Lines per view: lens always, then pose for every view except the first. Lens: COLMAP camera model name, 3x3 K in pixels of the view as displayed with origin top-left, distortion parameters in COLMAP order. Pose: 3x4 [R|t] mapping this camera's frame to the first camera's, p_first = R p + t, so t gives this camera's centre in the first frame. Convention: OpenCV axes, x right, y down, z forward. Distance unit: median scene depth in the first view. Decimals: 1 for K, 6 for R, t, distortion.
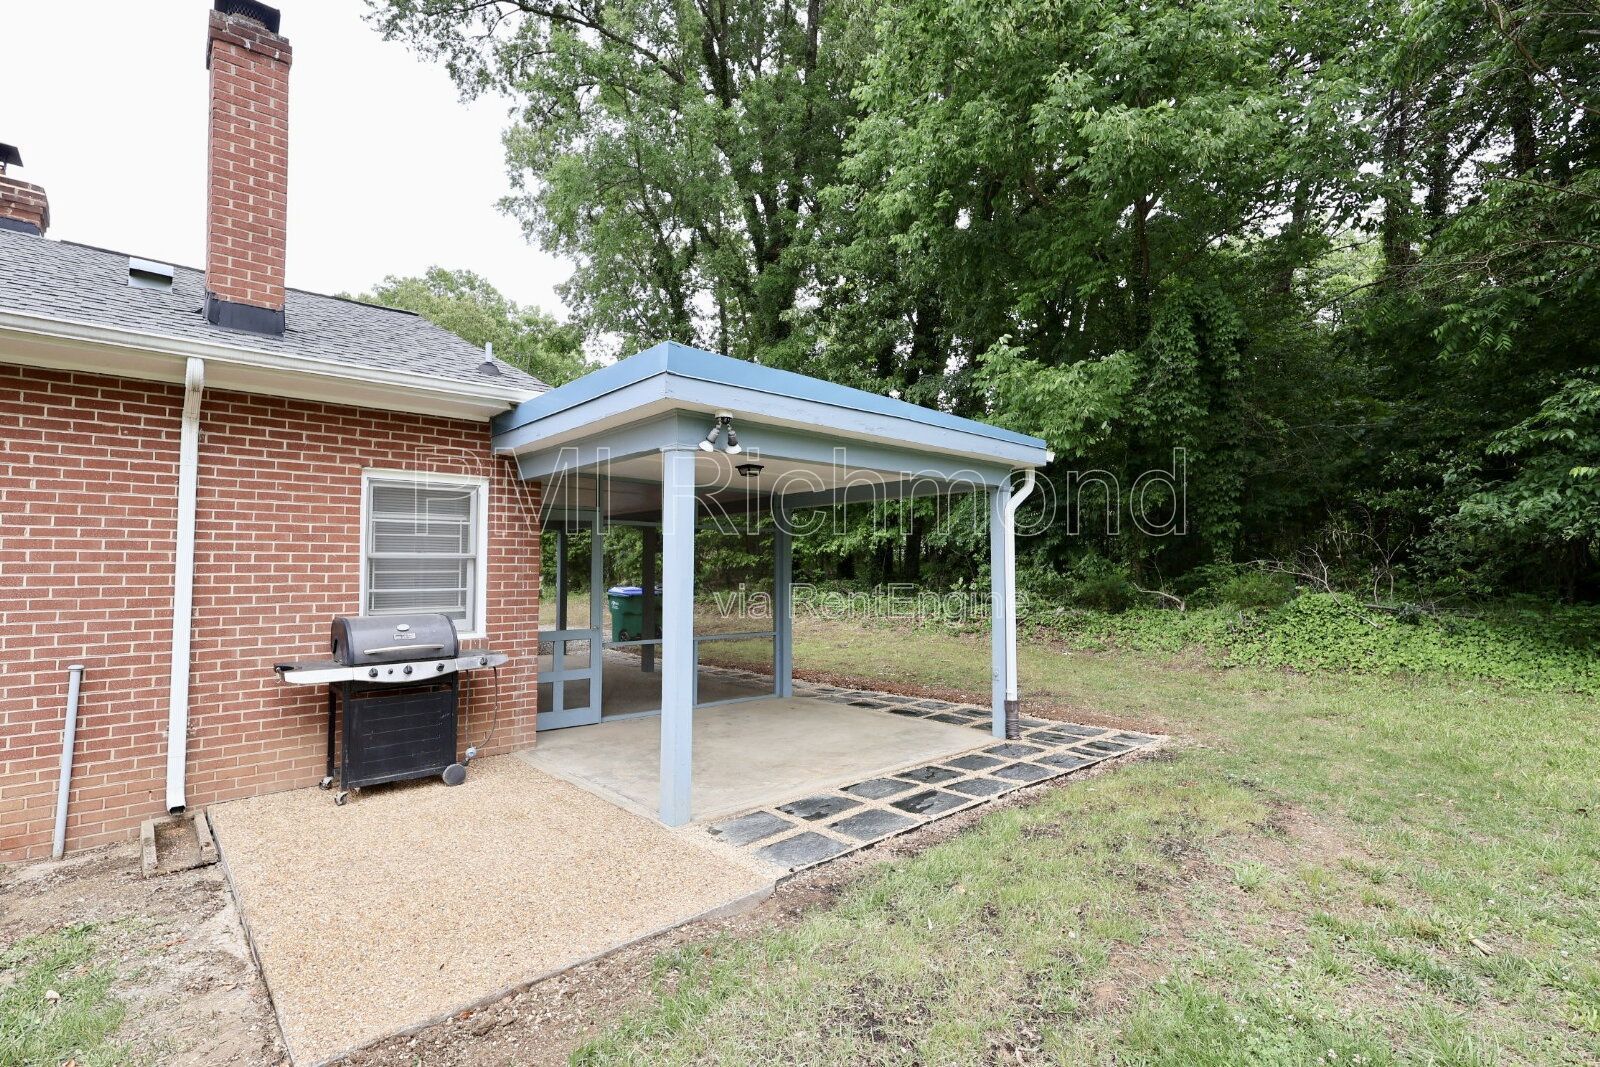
lens RADIAL K [[742.9, 0, 800.0], [0, 742.9, 533.5], [0, 0, 1]] dist [-0.001044, 0.000822]
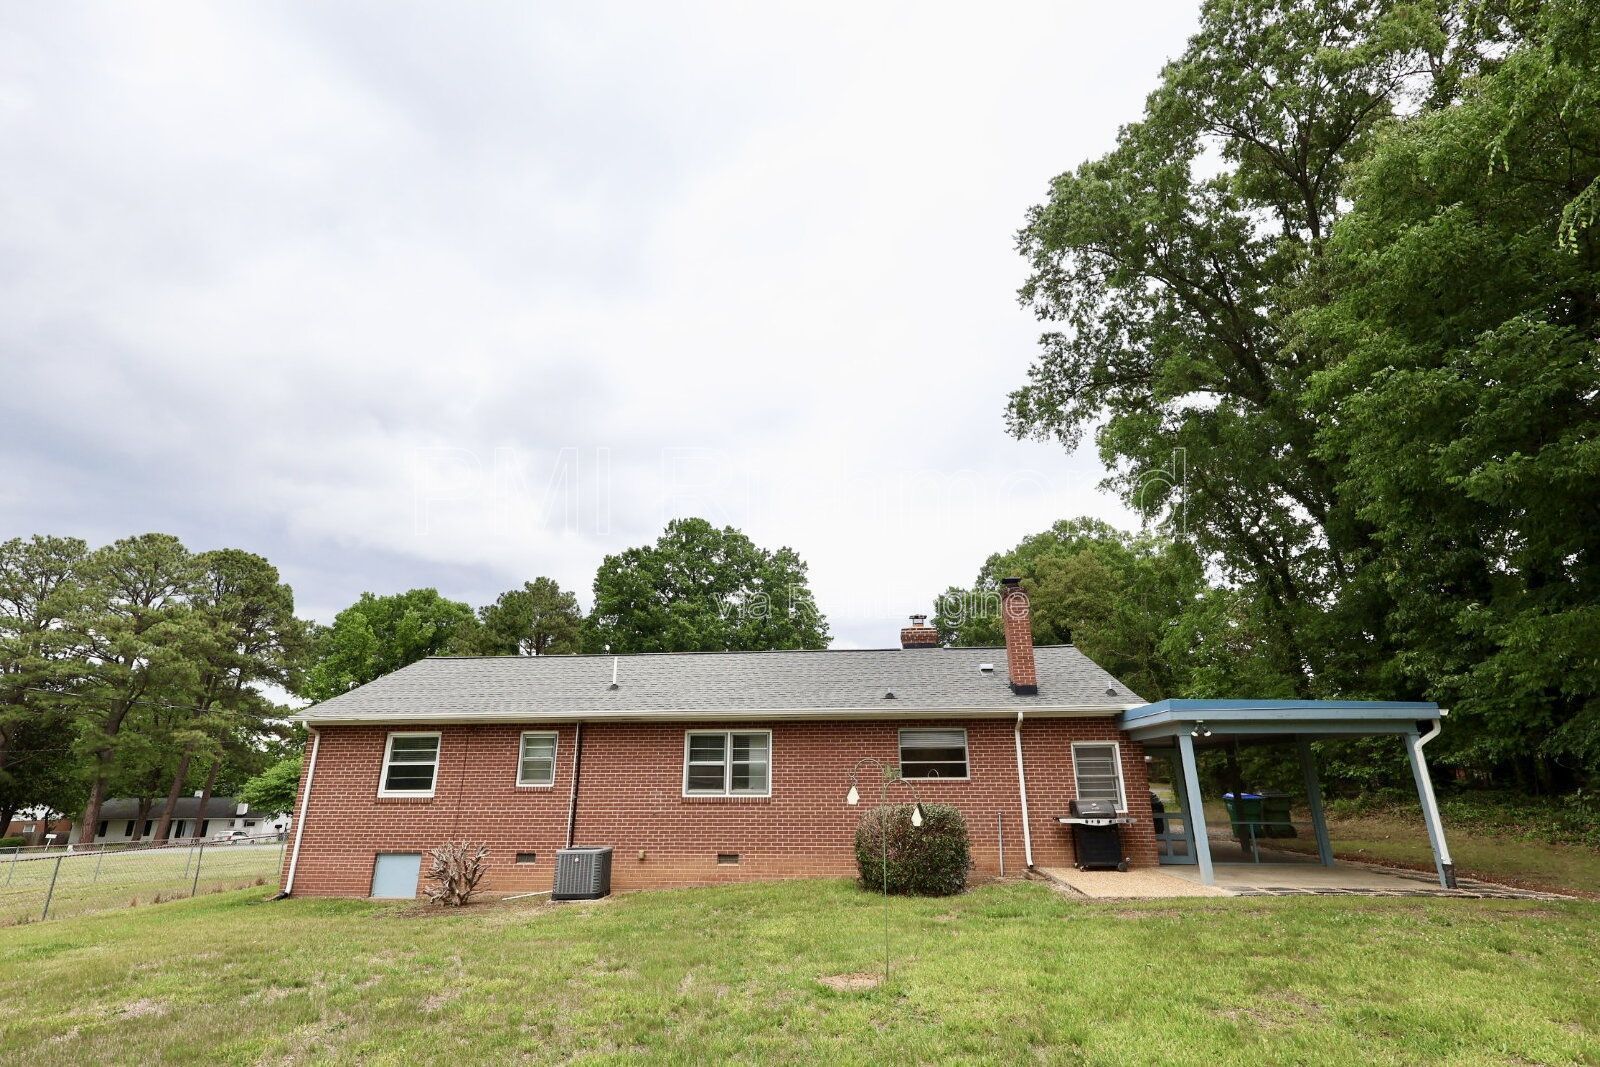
lens RADIAL K [[742.9, 0, 800.0], [0, 742.9, 533.5], [0, 0, 1]] dist [-0.001044, 0.000822]
pose [[0.687441, -0.226798, -0.689919, 0.673568], [0.034231, 0.959050, -0.281162, -0.078311], [0.725434, 0.169666, 0.667053, -1.441014]]
